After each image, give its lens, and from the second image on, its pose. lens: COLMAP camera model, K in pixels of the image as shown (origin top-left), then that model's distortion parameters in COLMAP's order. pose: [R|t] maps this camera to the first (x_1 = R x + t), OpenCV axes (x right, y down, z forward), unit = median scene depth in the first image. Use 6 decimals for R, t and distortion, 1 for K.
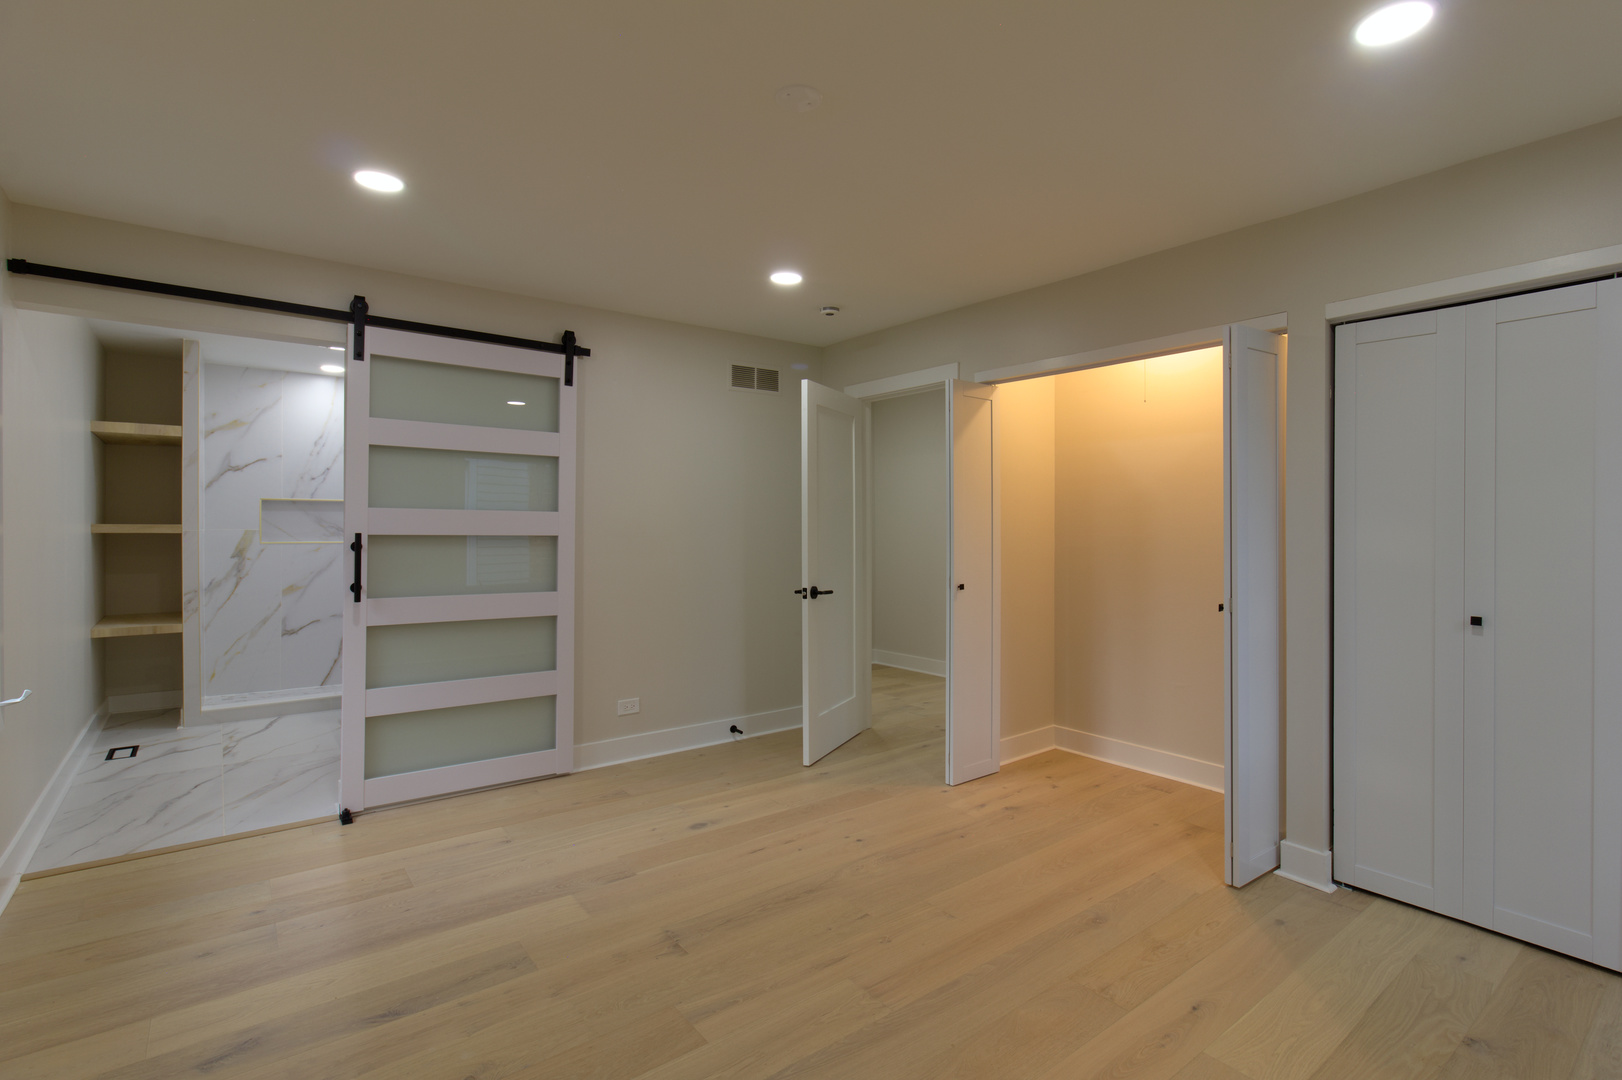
lens RADIAL K [[758.0, 0, 816.5], [0, 758.0, 527.9], [0, 0, 1]] dist [-0.000541, -0.000099]
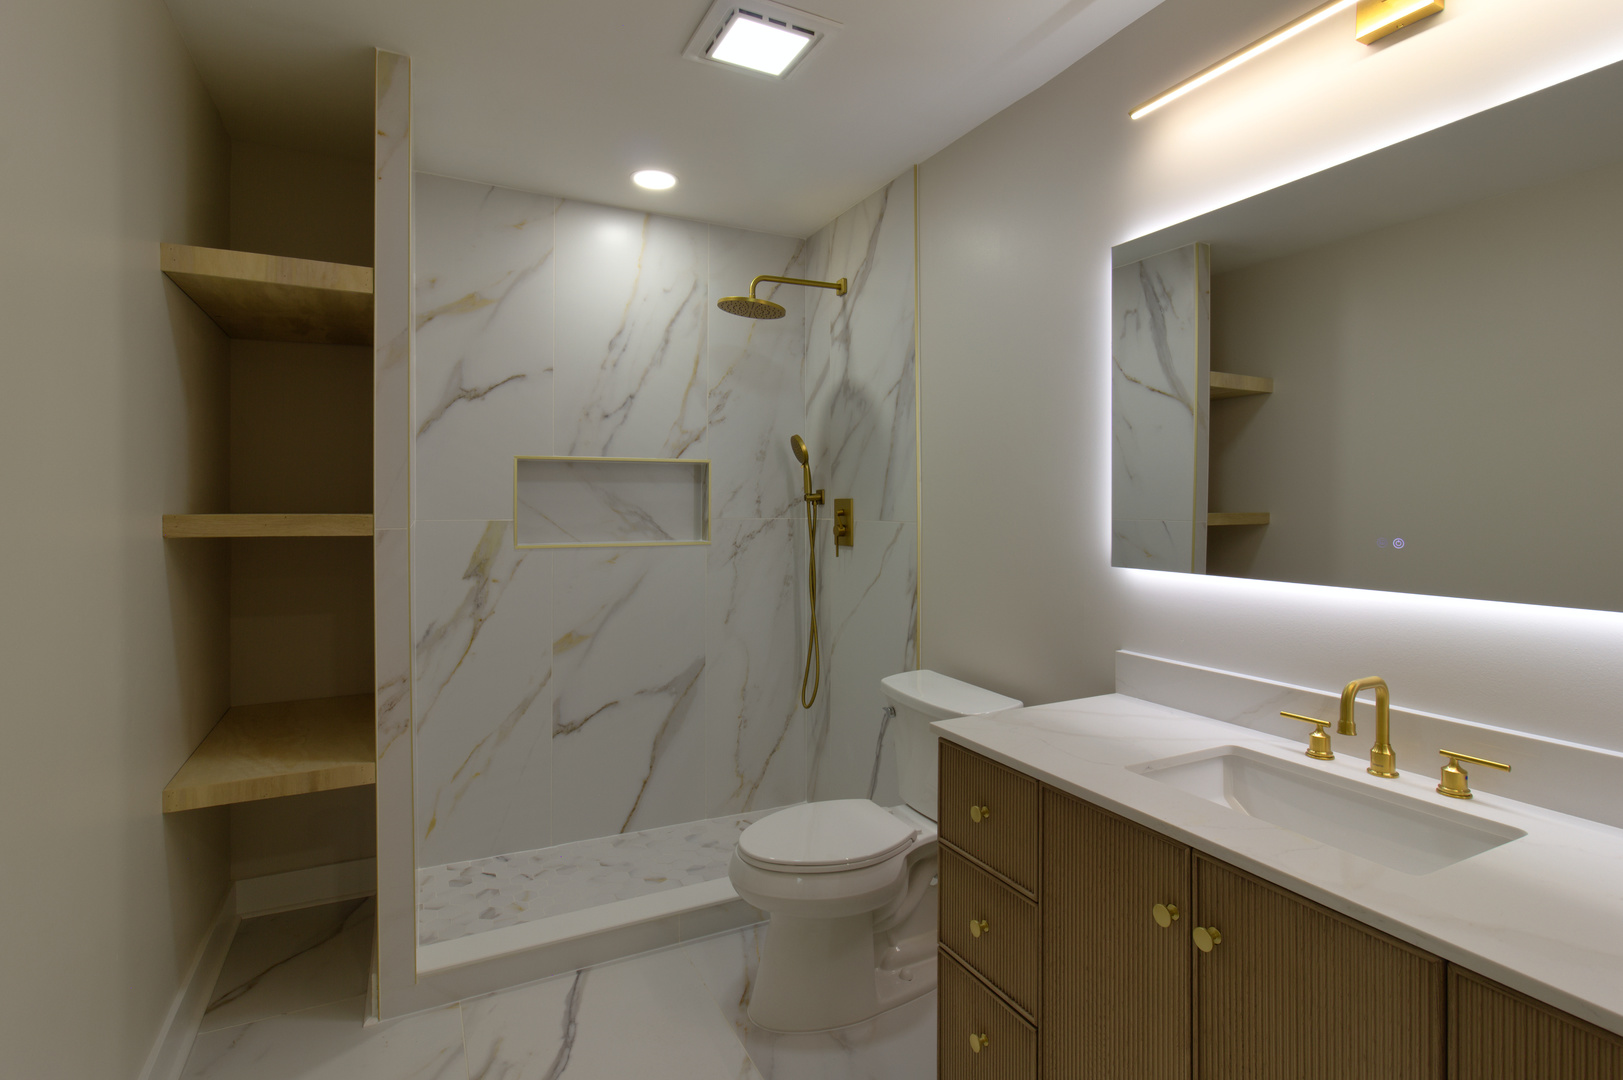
lens RADIAL K [[793.1, 0, 816.4], [0, 793.1, 502.8], [0, 0, 1]] dist [-0.056068, 0.062359]
pose [[0.981977, -0.001752, -0.188992, -0.455759], [0.001867, 0.999998, 0.000431, -0.008787], [0.188991, -0.000776, 0.981979, 0.548753]]
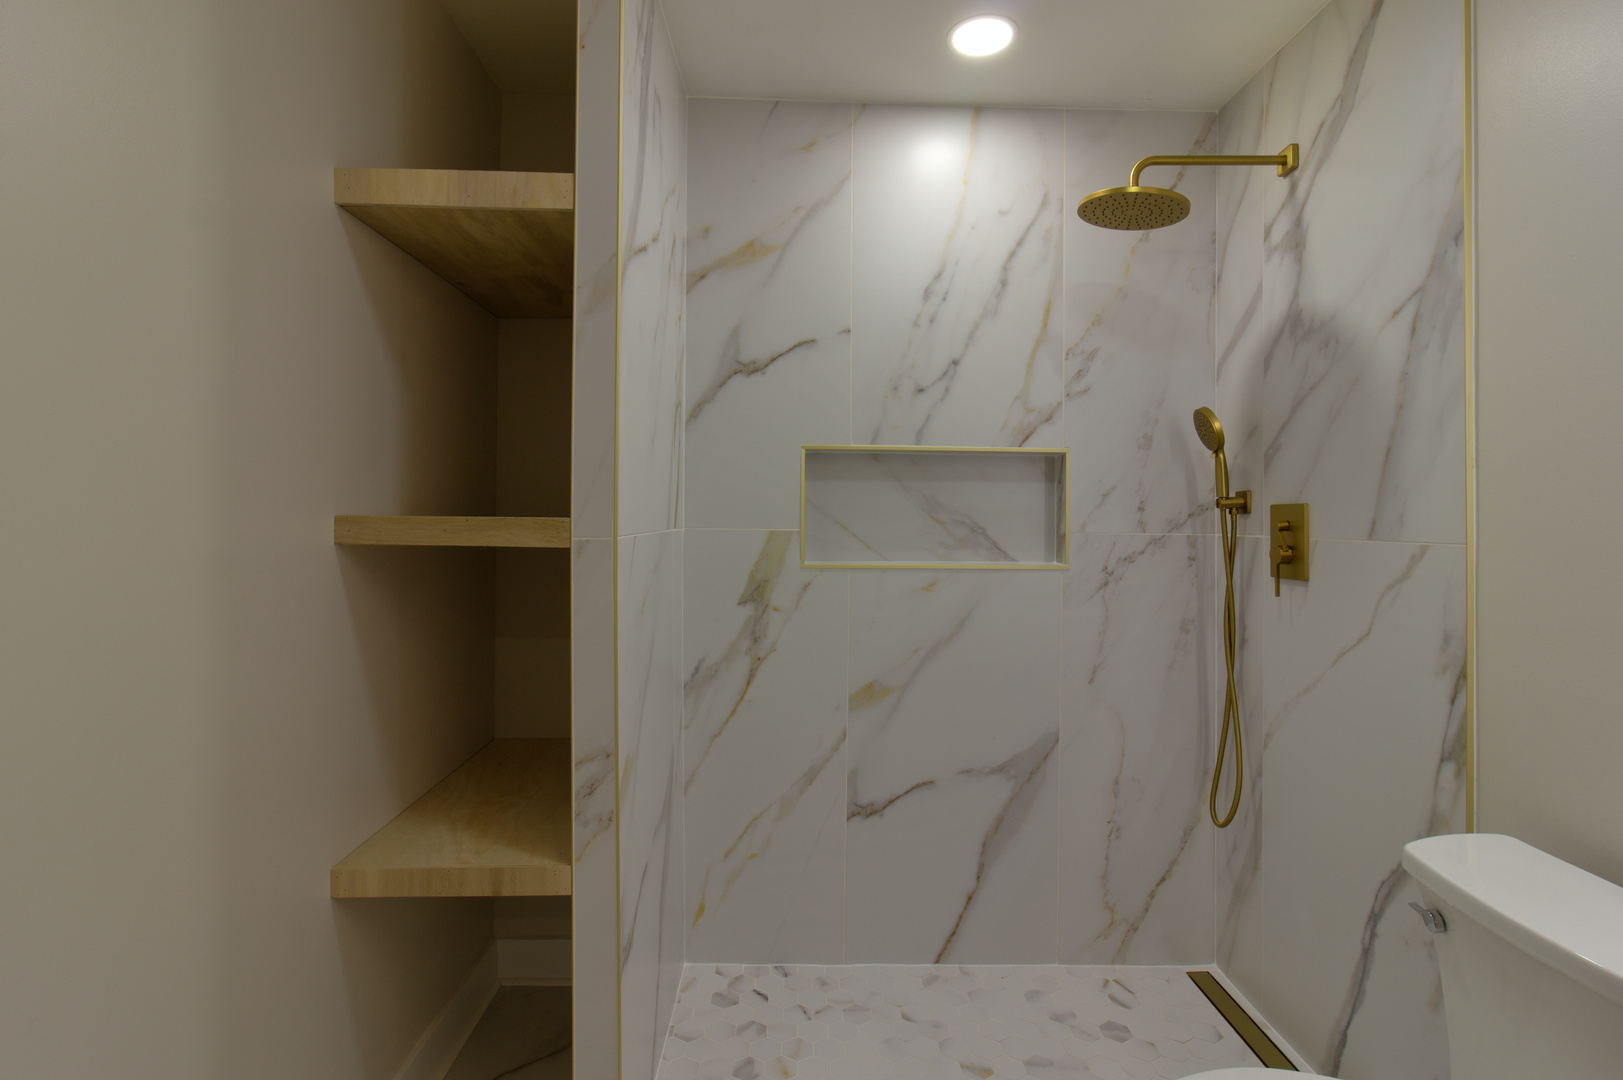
lens RADIAL K [[793.1, 0, 816.4], [0, 793.1, 502.8], [0, 0, 1]] dist [-0.056068, 0.062359]
pose [[0.804620, -0.005088, -0.593769, -0.505416], [-0.005921, 0.999845, -0.016591, -0.004768], [0.593761, 0.016865, 0.804465, 0.702009]]
